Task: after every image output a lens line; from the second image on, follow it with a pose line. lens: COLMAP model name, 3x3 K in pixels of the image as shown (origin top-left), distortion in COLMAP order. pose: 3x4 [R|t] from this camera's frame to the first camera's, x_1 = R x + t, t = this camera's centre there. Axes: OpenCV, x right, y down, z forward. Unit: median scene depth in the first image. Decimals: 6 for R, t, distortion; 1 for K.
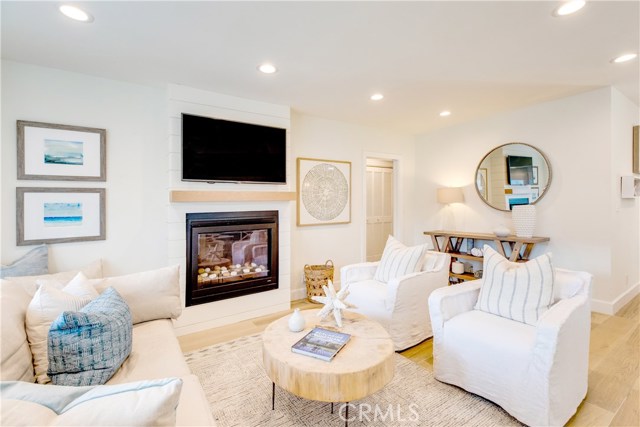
lens RADIAL K [[292.0, 0, 316.5], [0, 292.0, 209.3], [0, 0, 1]] dist [0.010524, -0.002040]
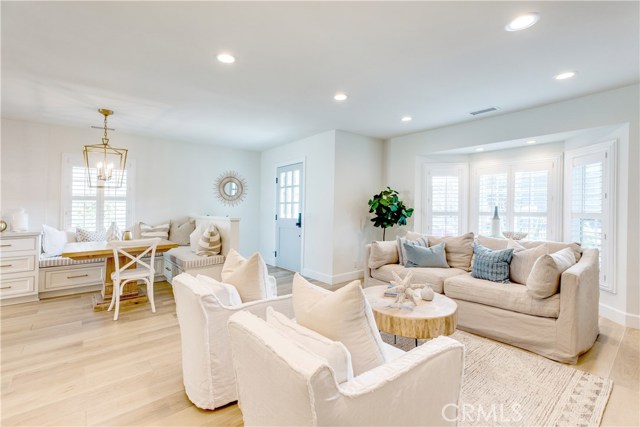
lens RADIAL K [[292.0, 0, 314.2], [0, 292.0, 196.7], [0, 0, 1]] dist [0.010524, -0.002040]
pose [[-0.997259, 0.026889, -0.068931, 0.365456], [0.028633, 0.999291, -0.024437, -0.029959], [0.068225, -0.026343, -0.997322, 1.600933]]
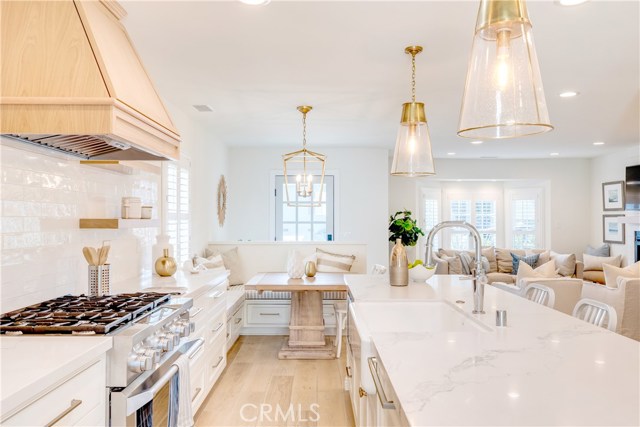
lens RADIAL K [[477.0, 0, 320.7], [0, 477.0, 216.7], [0, 0, 1]] dist [-0.003310, -0.001353]
pose [[-0.572604, 0.022006, -0.819537, 2.636972], [0.009202, 0.999749, 0.020416, -0.133044], [0.819780, 0.004149, -0.572663, 1.151752]]
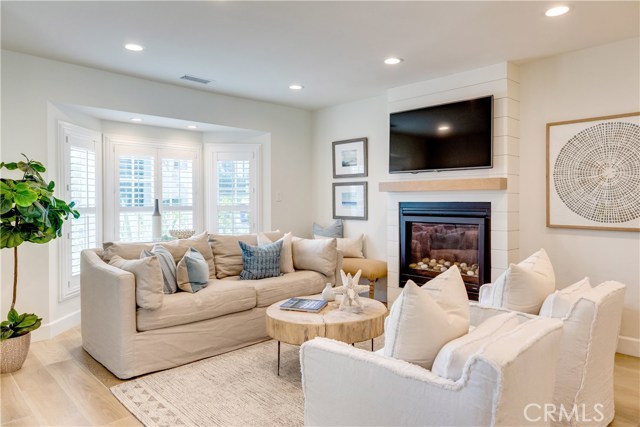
lens RADIAL K [[420.8, 0, 319.7], [0, 420.8, 207.5], [0, 0, 1]] dist [0.012121, 0.000904]
pose [[0.185210, 0.043338, -0.981743, 1.133783], [-0.006892, 0.999060, 0.042803, -0.034243], [0.982675, -0.001161, 0.185334, 0.436937]]
